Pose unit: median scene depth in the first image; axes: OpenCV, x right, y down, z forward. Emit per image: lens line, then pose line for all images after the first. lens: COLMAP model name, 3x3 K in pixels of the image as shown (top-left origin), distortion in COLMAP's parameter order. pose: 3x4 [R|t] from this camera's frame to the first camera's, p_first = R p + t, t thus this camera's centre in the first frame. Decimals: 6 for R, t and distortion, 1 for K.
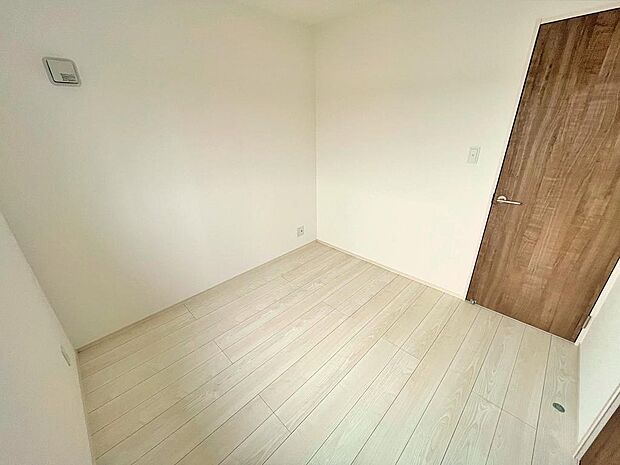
lens RADIAL K [[251.7, 0, 309.3], [0, 251.7, 232.8], [0, 0, 1]] dist [0.000270, 0.000494]
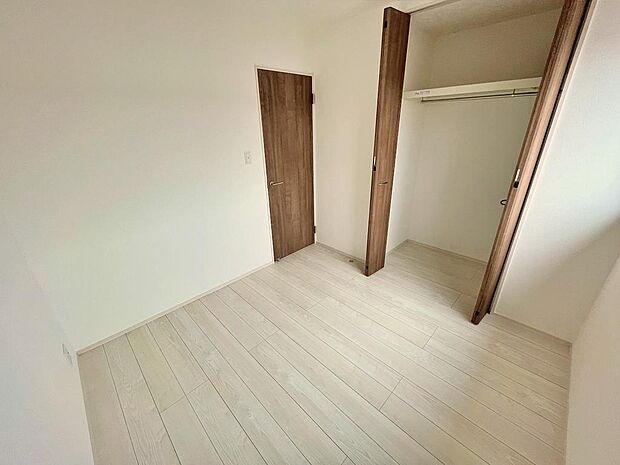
lens RADIAL K [[251.7, 0, 306.2], [0, 251.7, 231.8], [0, 0, 1]] dist [0.000270, 0.000494]
pose [[0.008695, -0.371060, 0.928568, -0.689663], [0.428753, 0.840297, 0.331771, -0.296279], [-0.903380, 0.395242, 0.166399, 0.683125]]
